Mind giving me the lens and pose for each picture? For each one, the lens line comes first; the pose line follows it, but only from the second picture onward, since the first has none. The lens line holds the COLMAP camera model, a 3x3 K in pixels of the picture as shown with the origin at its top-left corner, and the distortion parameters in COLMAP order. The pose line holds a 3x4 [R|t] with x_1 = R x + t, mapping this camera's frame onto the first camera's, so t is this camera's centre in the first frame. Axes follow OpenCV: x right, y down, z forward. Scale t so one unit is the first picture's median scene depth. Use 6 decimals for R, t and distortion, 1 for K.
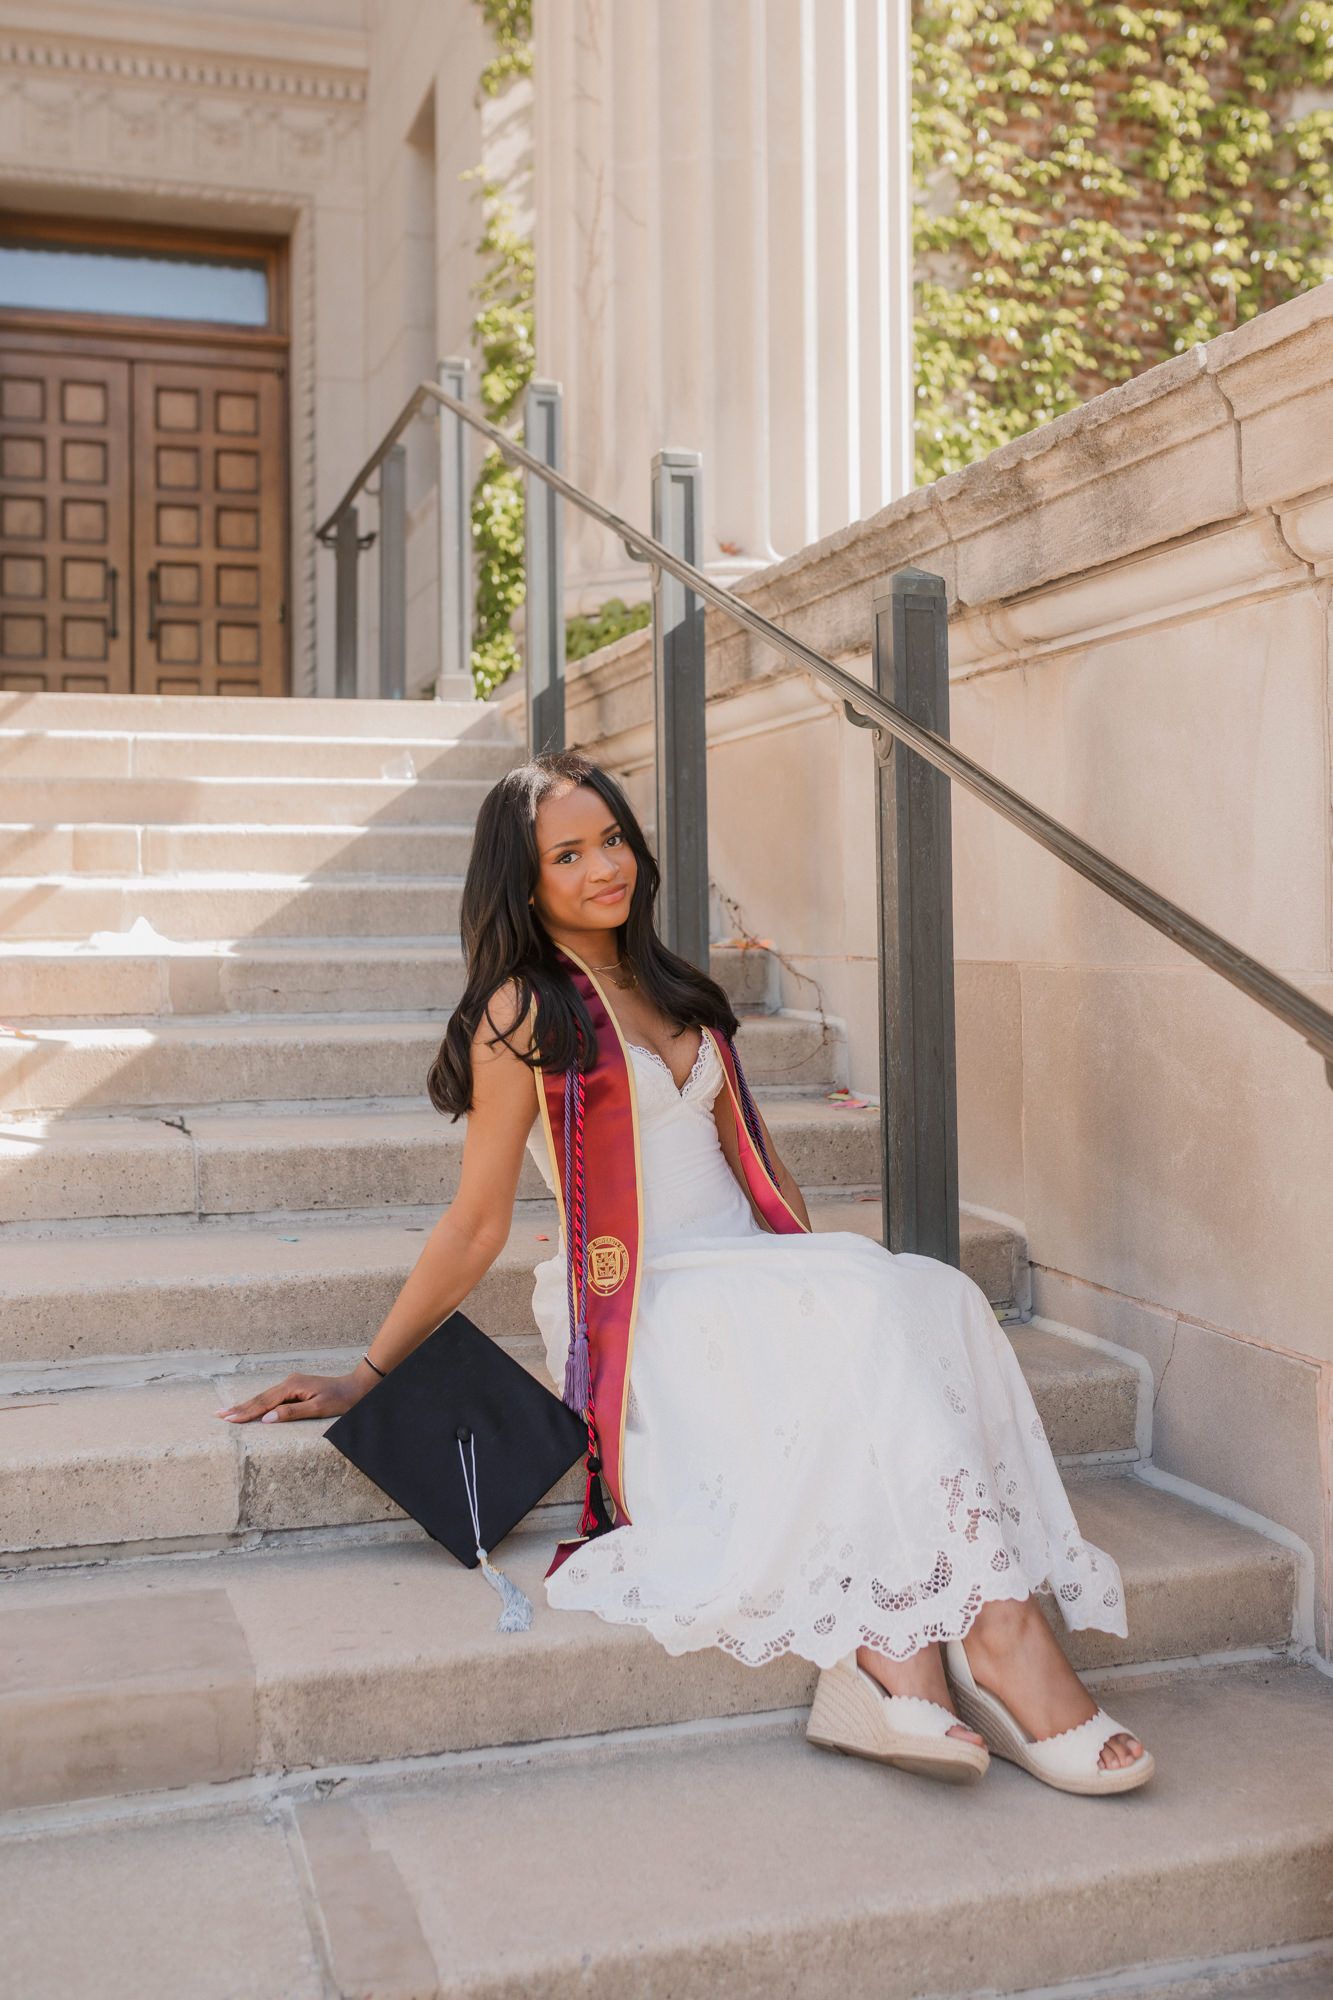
lens RADIAL K [[2037.5, 0, 861.9], [0, 2037.5, 996.0], [0, 0, 1]] dist [-0.008610, -0.020542]
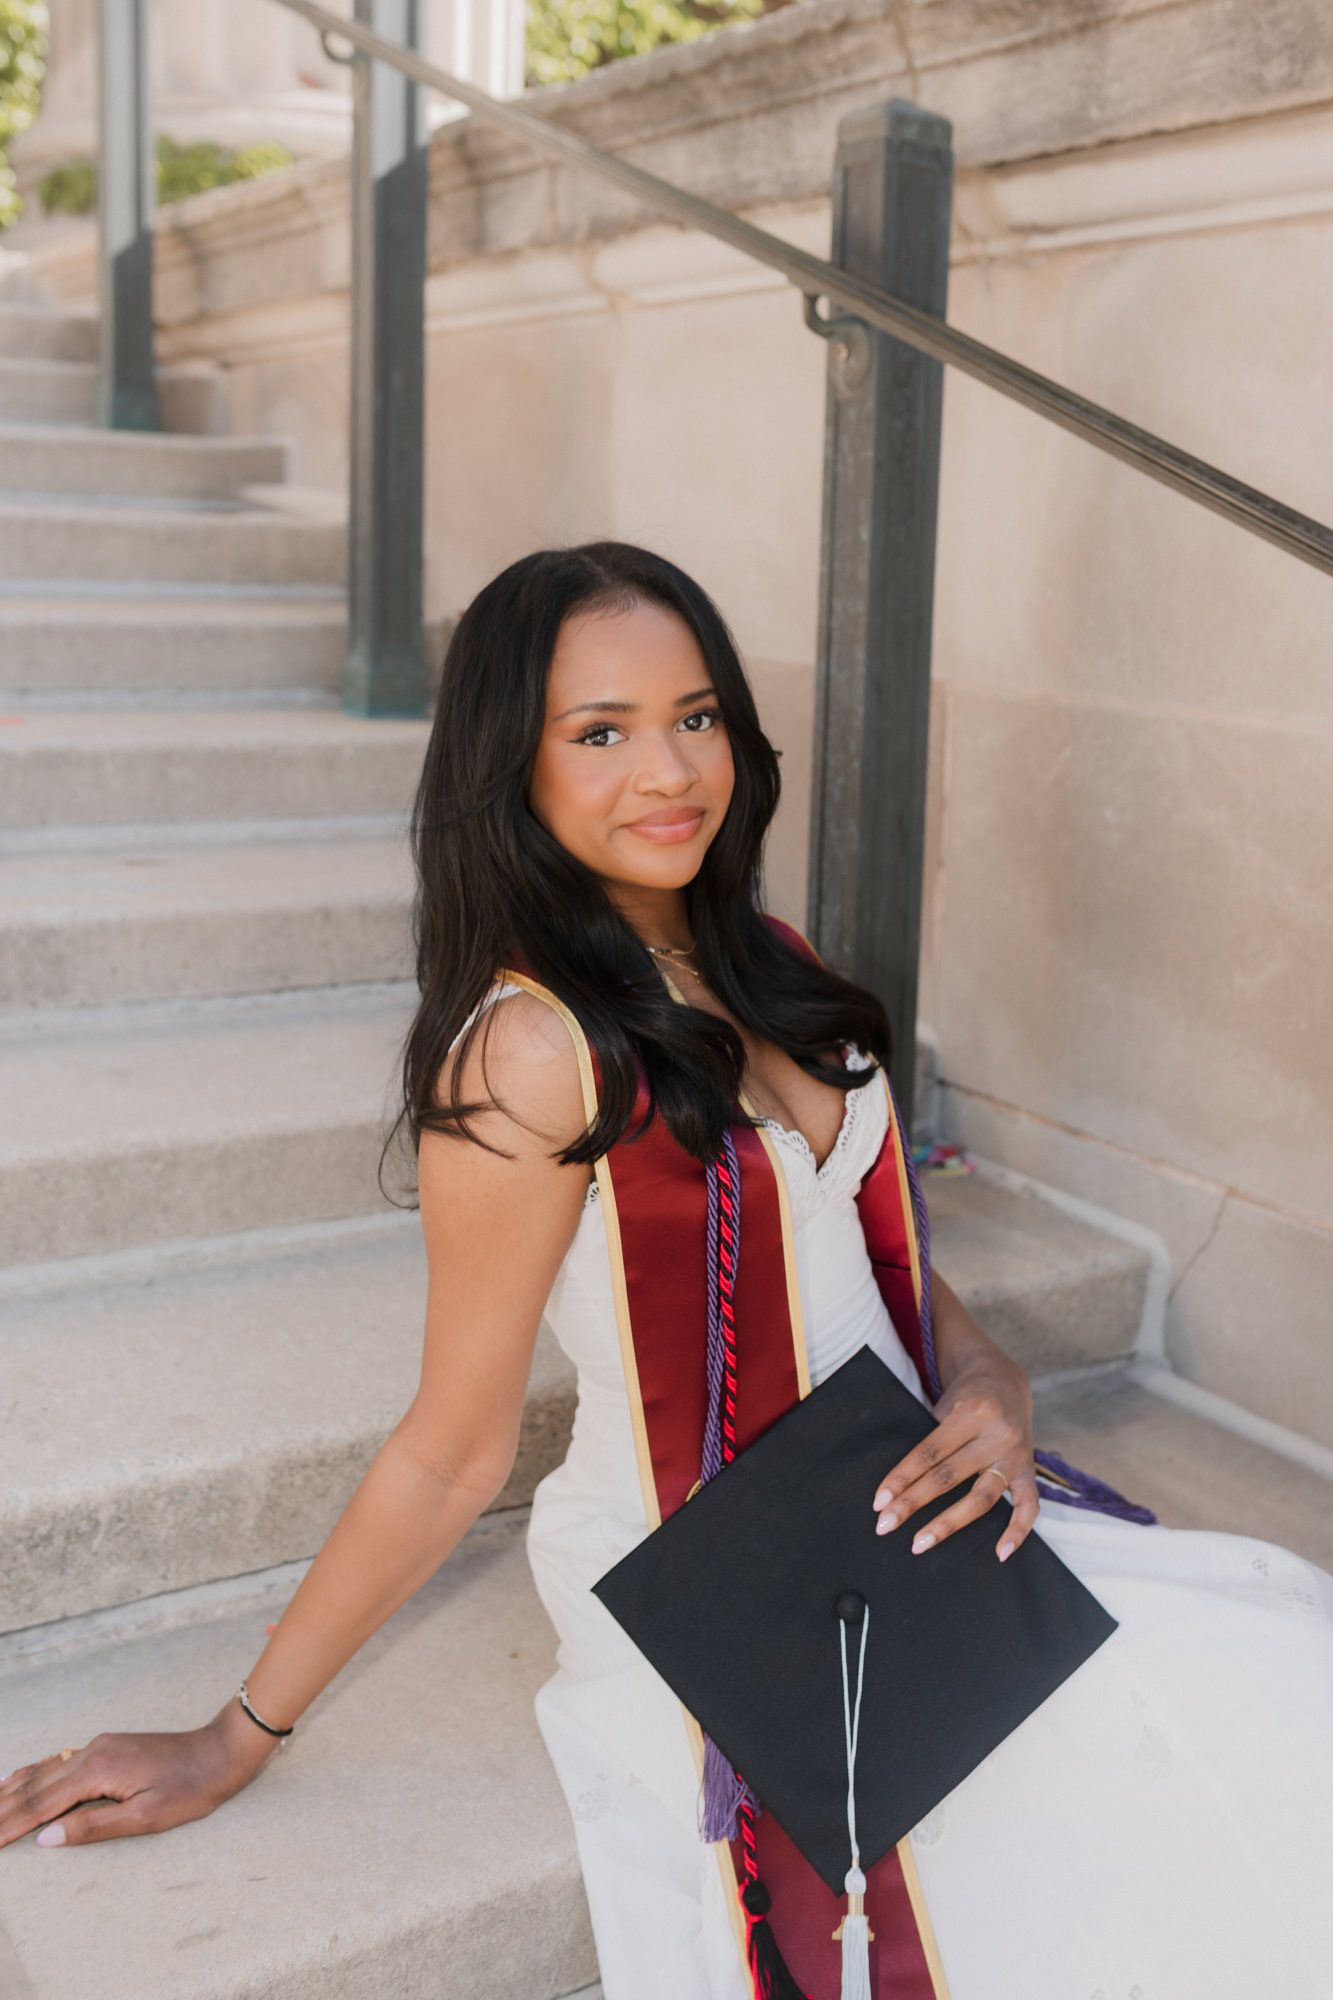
lens RADIAL K [[1875.1, 0, 668.7], [0, 1875.1, 862.8], [0, 0, 1]] dist [-0.018432, 0.015292]
pose [[0.968268, 0.006316, 0.249833, -0.203223], [-0.042524, 0.989266, 0.139799, -0.045263], [-0.246268, -0.145987, 0.958144, 0.397772]]
